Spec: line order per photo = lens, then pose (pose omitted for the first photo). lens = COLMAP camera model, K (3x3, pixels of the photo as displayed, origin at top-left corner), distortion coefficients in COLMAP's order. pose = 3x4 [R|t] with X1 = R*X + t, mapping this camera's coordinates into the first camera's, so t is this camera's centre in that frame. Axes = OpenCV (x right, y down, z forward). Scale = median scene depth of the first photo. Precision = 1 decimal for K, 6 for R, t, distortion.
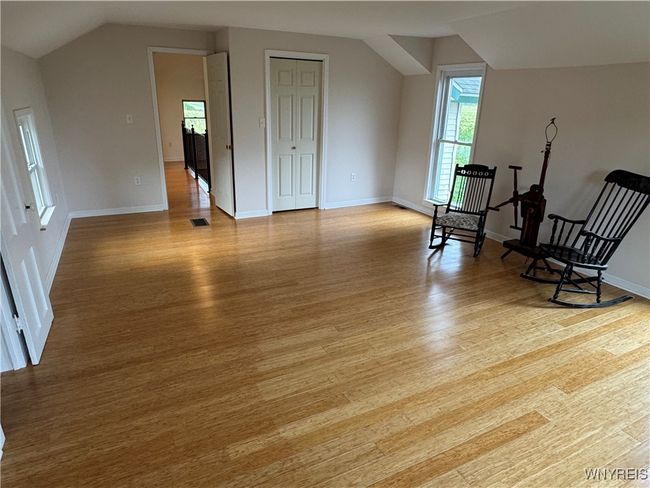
lens RADIAL K [[402.6, 0, 323.7], [0, 402.6, 243.7], [0, 0, 1]] dist [-0.006030, 0.004084]
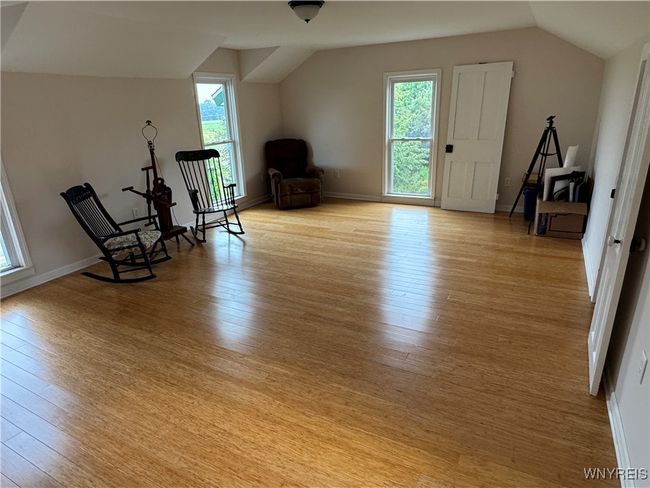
lens RADIAL K [[402.6, 0, 323.9], [0, 402.6, 245.1], [0, 0, 1]] dist [-0.006030, 0.004084]
pose [[-0.574142, -0.269624, 0.773087, -0.955759], [0.304586, 0.806117, 0.507348, -0.596792], [-0.759992, 0.526761, -0.380702, 1.623869]]
